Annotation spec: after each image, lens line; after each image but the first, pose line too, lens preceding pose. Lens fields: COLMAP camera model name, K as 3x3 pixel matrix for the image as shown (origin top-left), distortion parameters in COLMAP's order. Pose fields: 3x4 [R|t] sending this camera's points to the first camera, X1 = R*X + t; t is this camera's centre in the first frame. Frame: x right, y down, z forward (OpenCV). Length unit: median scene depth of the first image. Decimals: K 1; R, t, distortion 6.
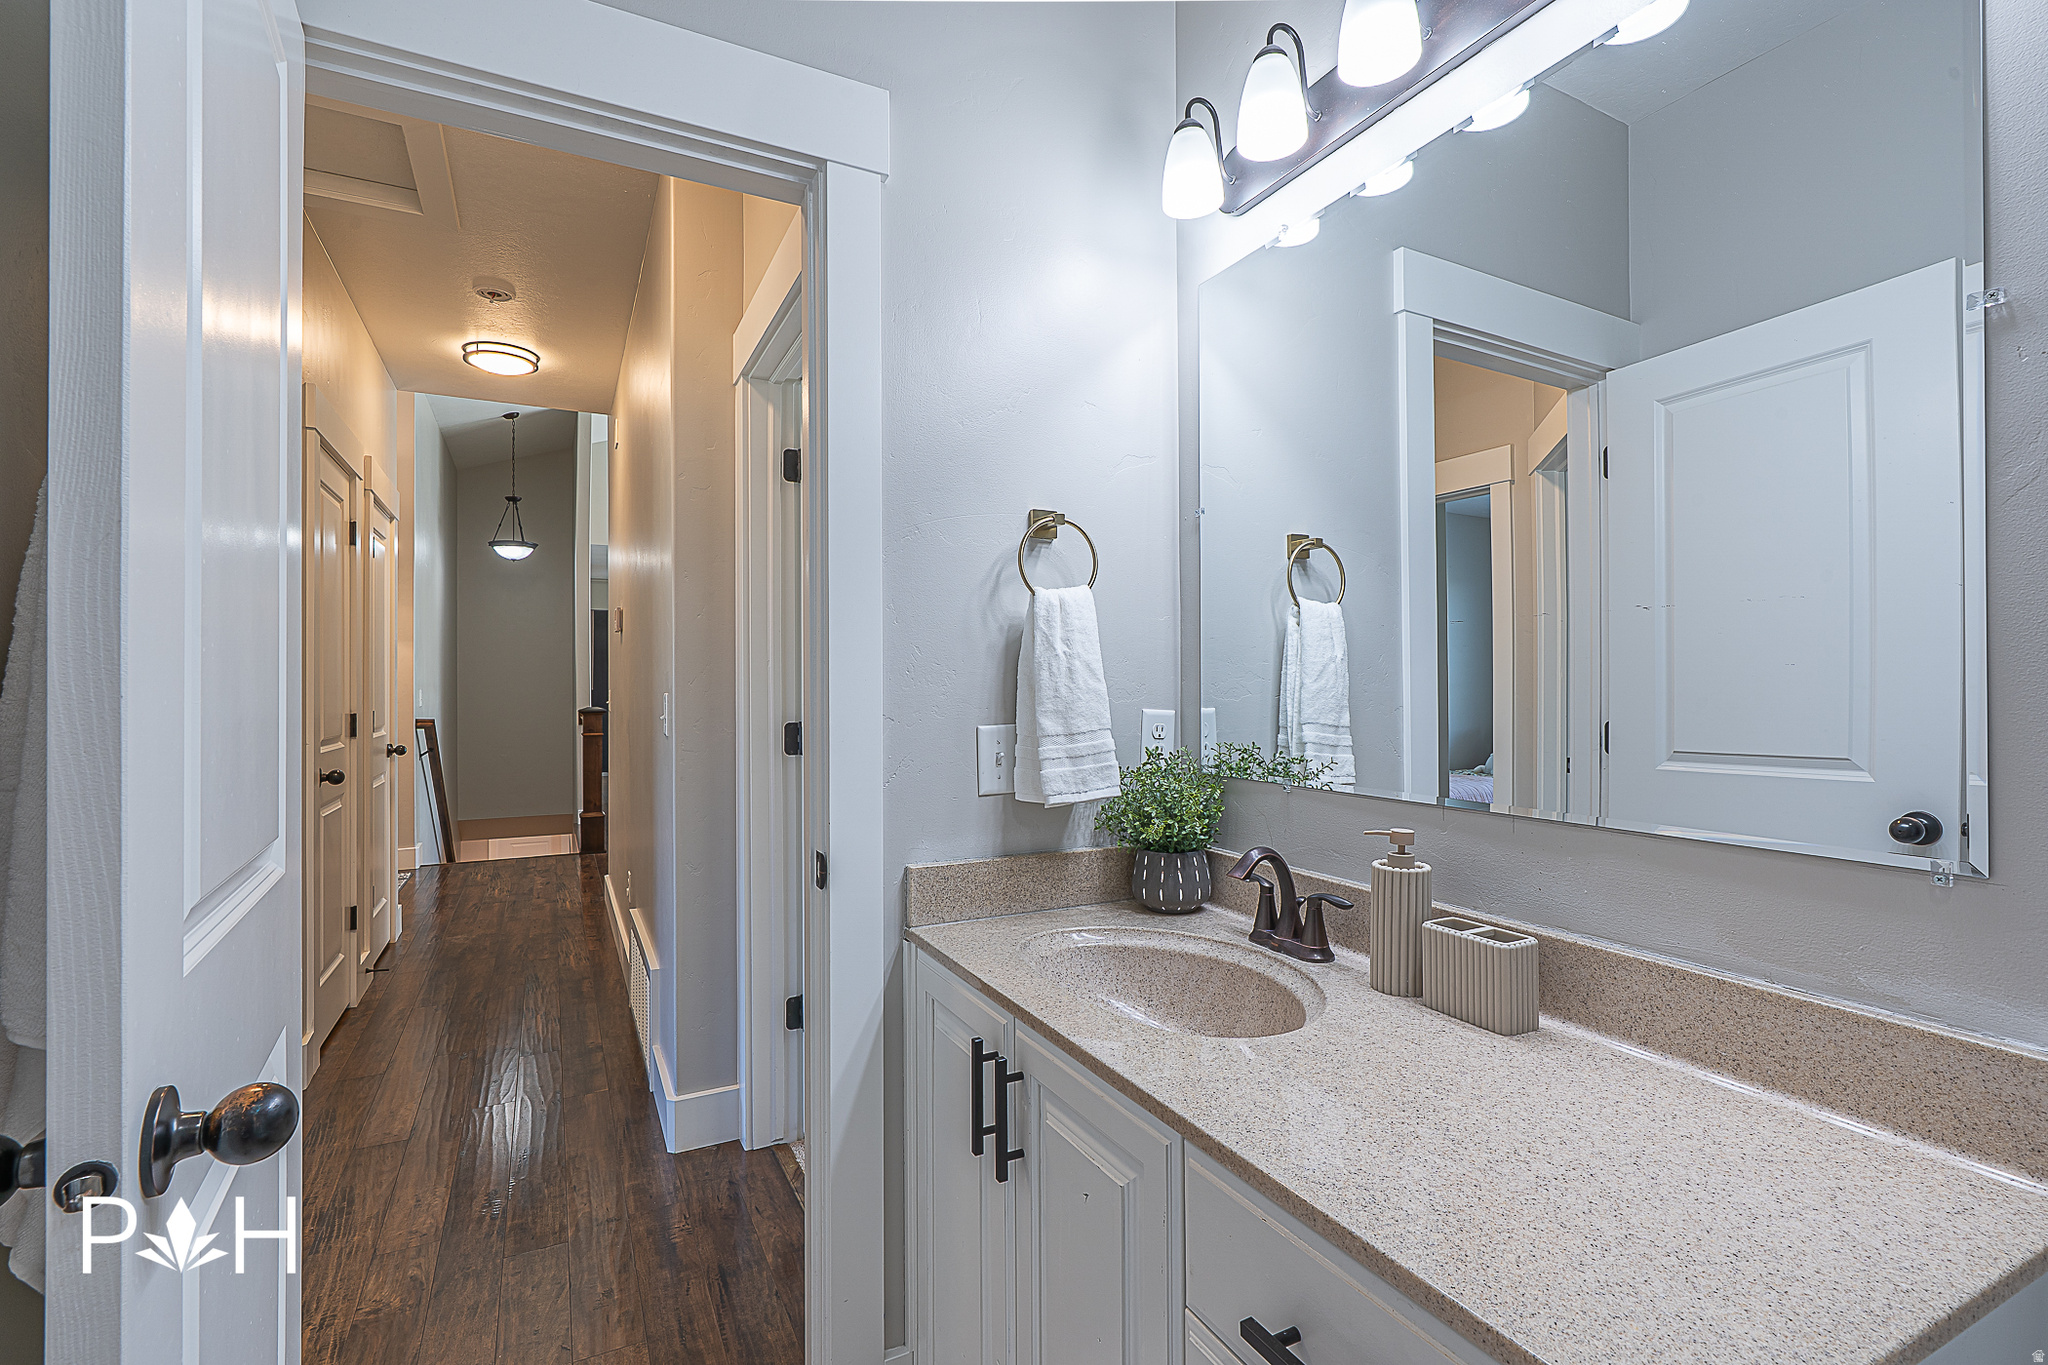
lens RADIAL K [[931.9, 0, 1018.5], [0, 931.9, 680.3], [0, 0, 1]] dist [-0.008737, 0.003245]
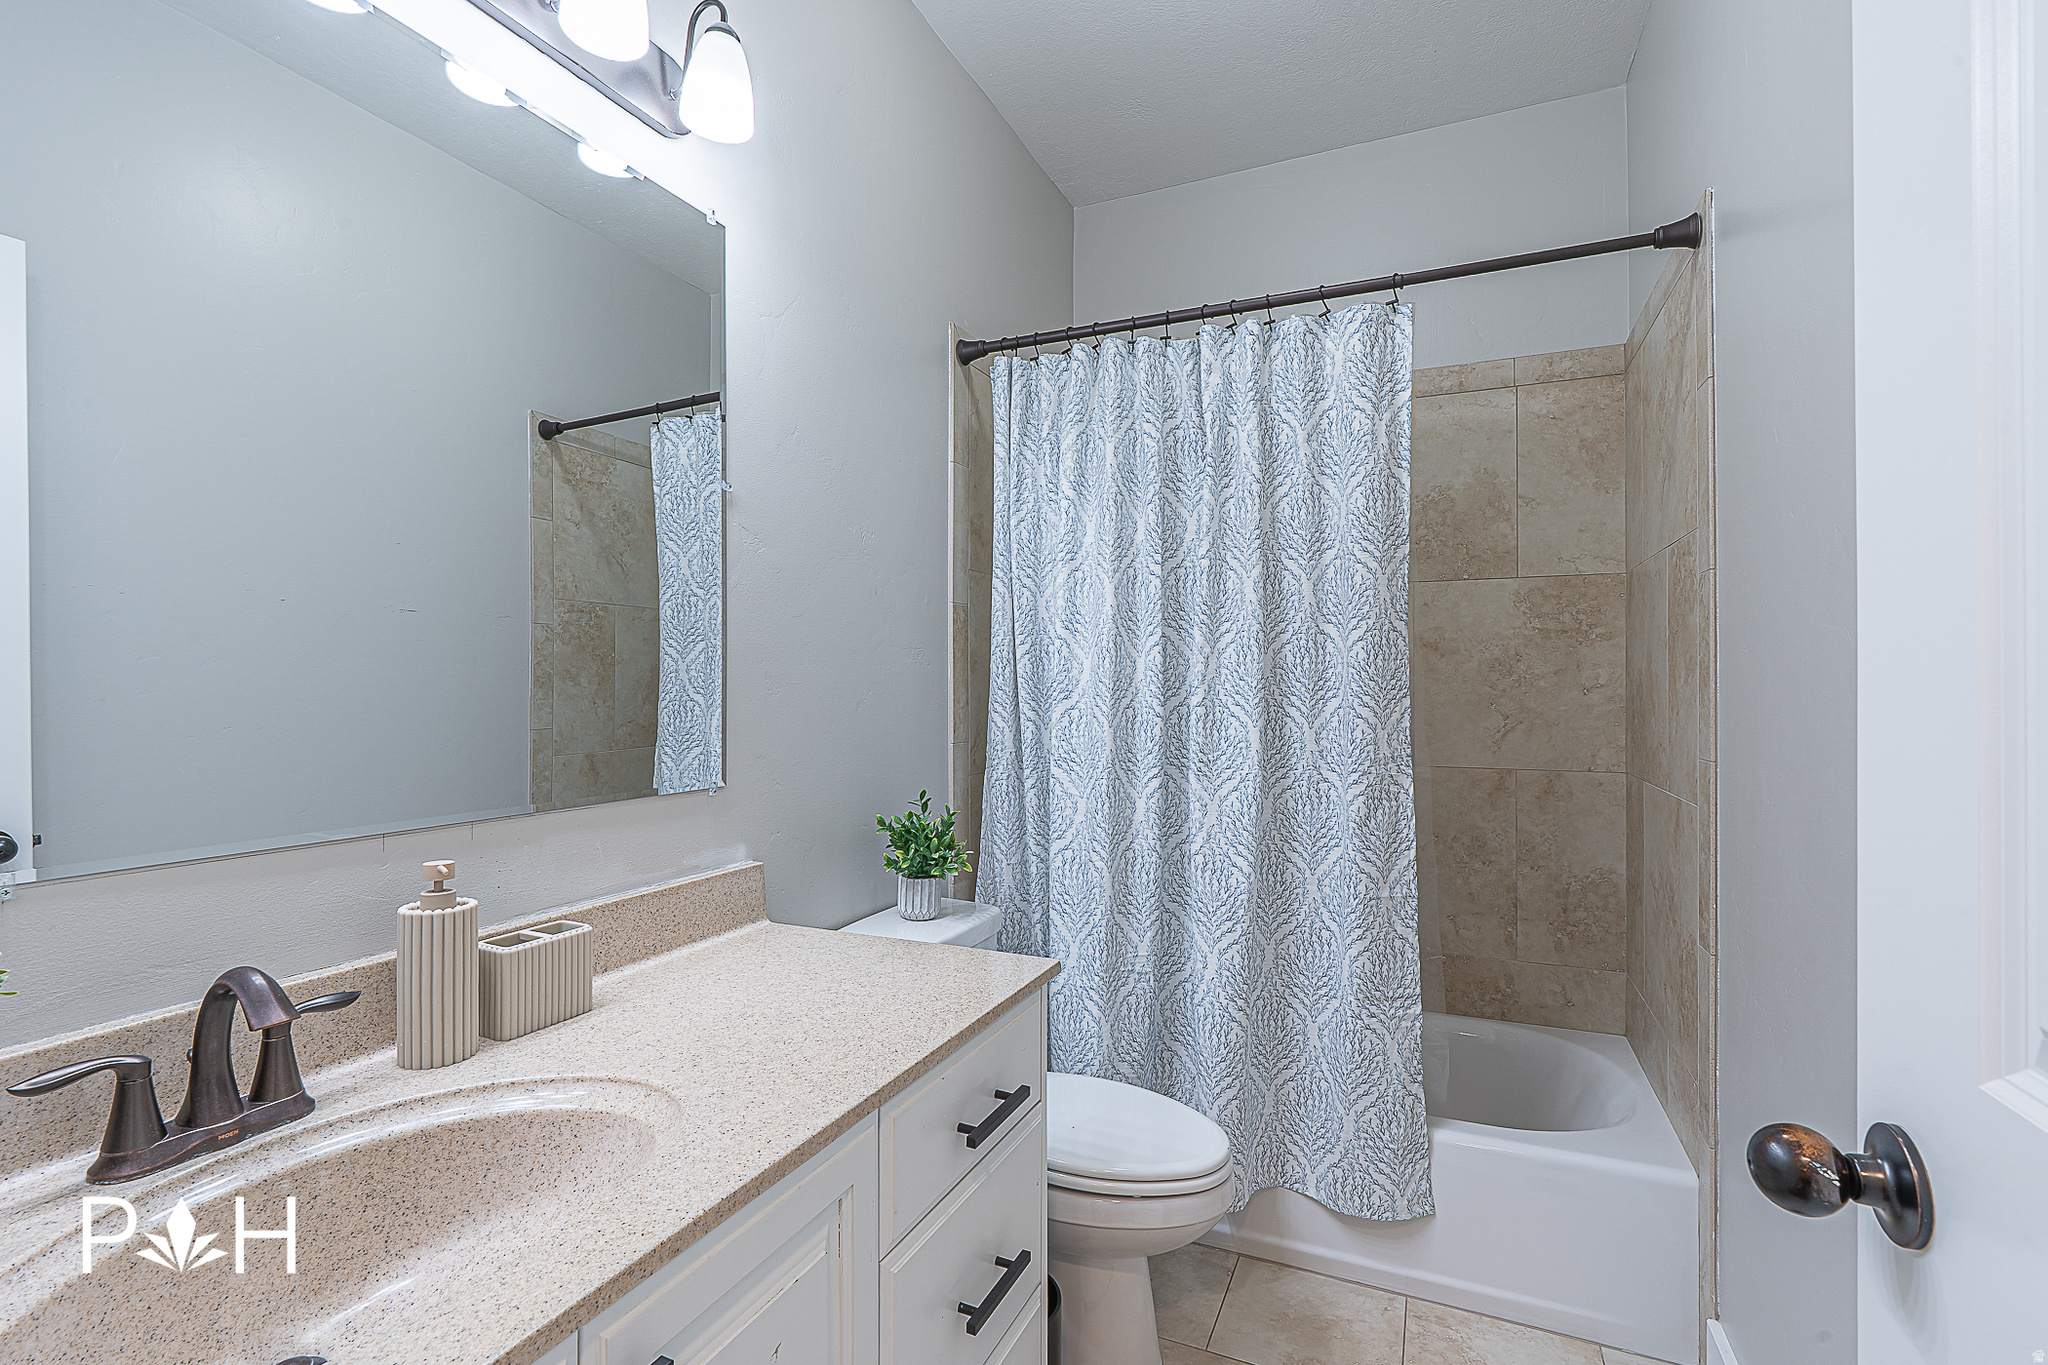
lens RADIAL K [[931.9, 0, 1018.9], [0, 931.9, 683.0], [0, 0, 1]] dist [-0.008737, 0.003245]
pose [[-0.623791, 0.007209, 0.781558, -0.662947], [0.001946, 0.999969, -0.007670, 0.012522], [-0.781589, -0.003264, -0.623786, 1.347657]]
